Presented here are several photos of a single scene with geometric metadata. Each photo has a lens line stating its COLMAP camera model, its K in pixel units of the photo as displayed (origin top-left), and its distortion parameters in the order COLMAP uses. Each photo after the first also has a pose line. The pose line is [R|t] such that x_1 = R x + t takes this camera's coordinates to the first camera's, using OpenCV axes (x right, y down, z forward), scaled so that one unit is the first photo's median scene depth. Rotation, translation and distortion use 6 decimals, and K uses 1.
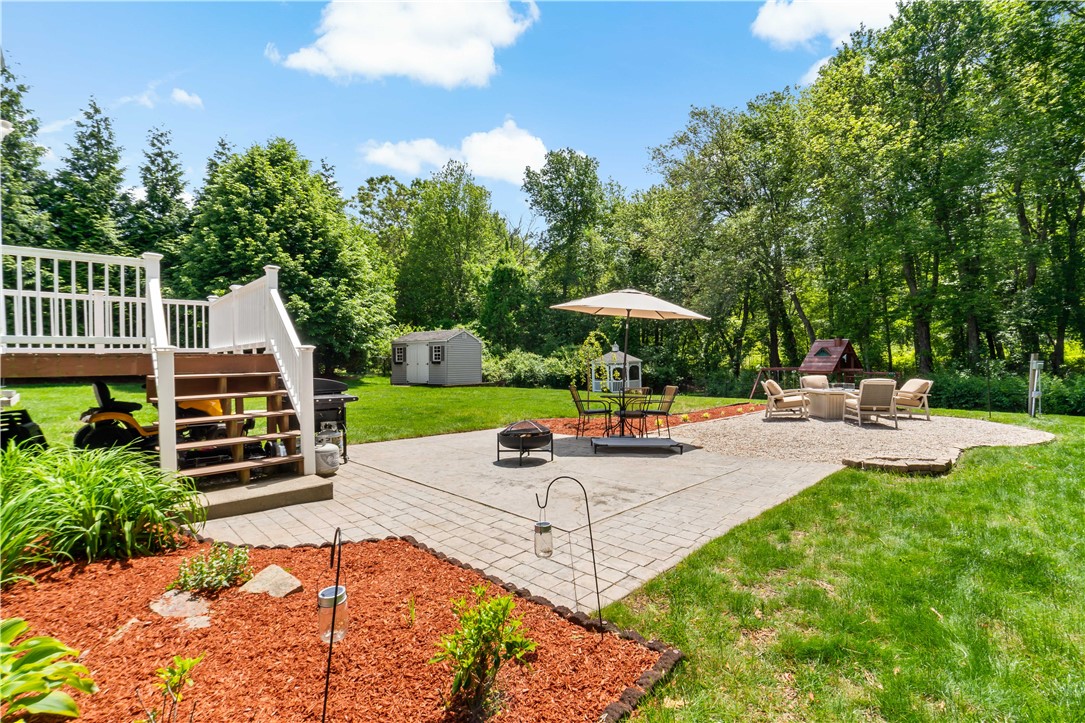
lens RADIAL K [[507.4, 0, 551.1], [0, 507.4, 361.4], [0, 0, 1]] dist [0.000985, 0.001310]
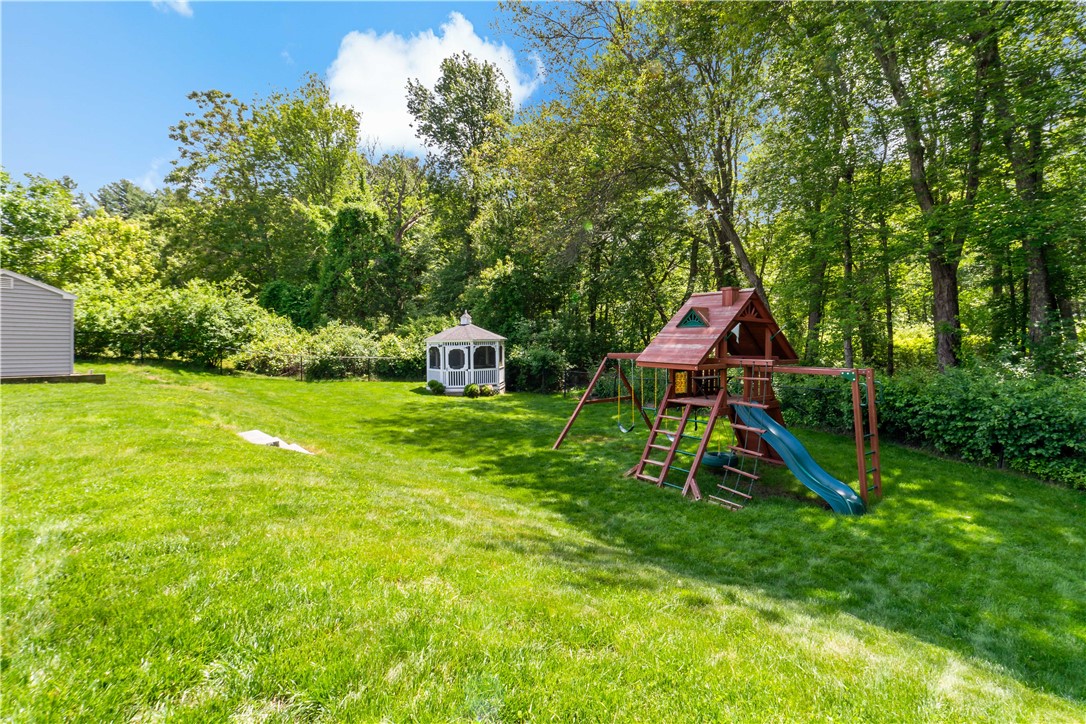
lens RADIAL K [[507.9, 0, 547.8], [0, 507.9, 359.0], [0, 0, 1]] dist [0.000985, 0.001310]
pose [[0.999106, 0.010527, -0.040938, 0.263480], [-0.009155, 0.999395, 0.033562, 0.001230], [0.041266, -0.033158, 0.998598, 0.347219]]
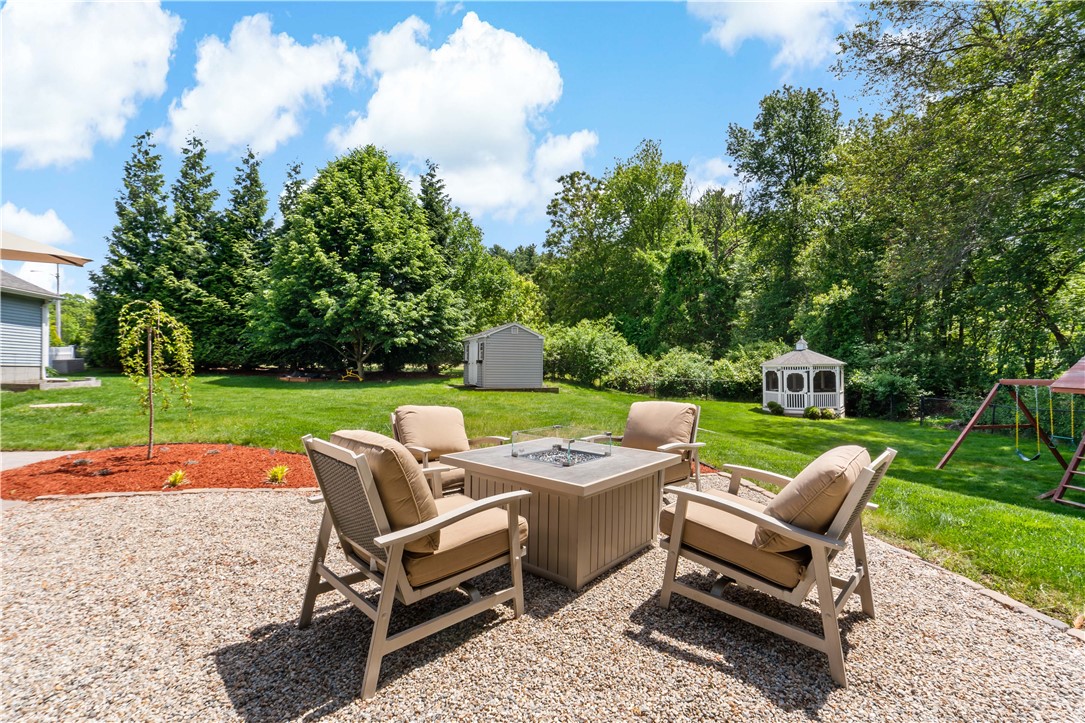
lens RADIAL K [[507.4, 0, 539.8], [0, 507.4, 358.6], [0, 0, 1]] dist [0.000985, 0.001310]
pose [[0.825741, 0.004620, -0.564031, 0.223638], [-0.009876, 0.999932, -0.006269, -0.000776], [0.563964, 0.010747, 0.825730, 0.224552]]
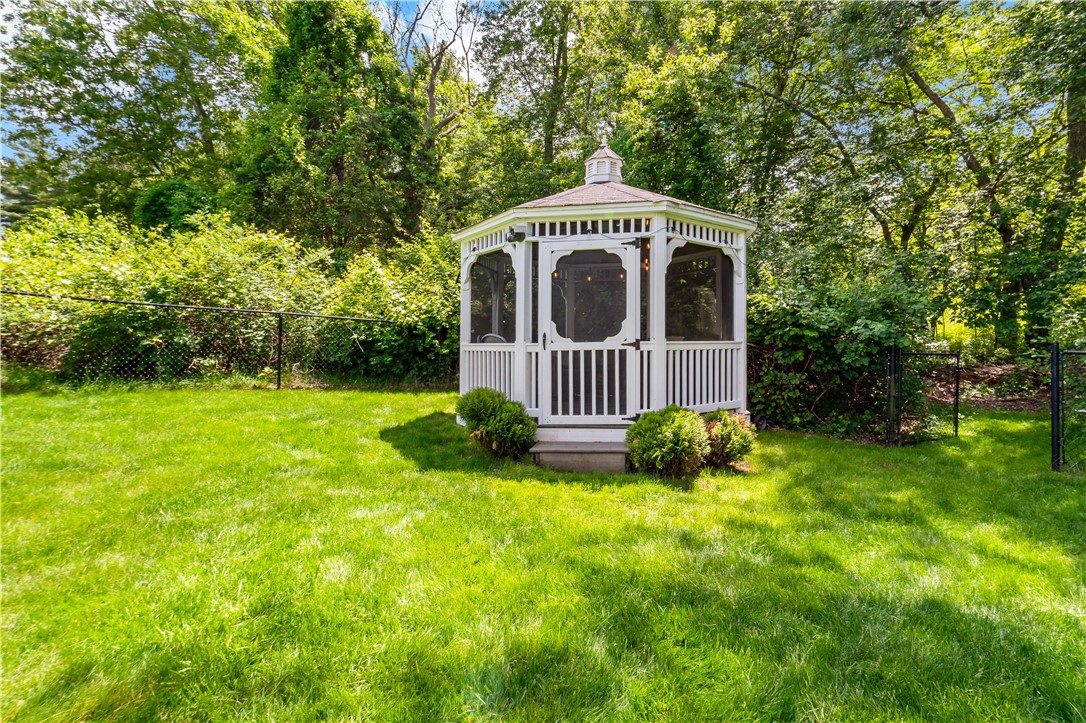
lens RADIAL K [[507.9, 0, 540.9], [0, 507.9, 356.9], [0, 0, 1]] dist [0.000985, 0.001310]
pose [[0.987722, 0.021395, -0.154751, 0.132095], [-0.020065, 0.999747, 0.010153, 0.039572], [0.154929, -0.006923, 0.987901, 0.838005]]
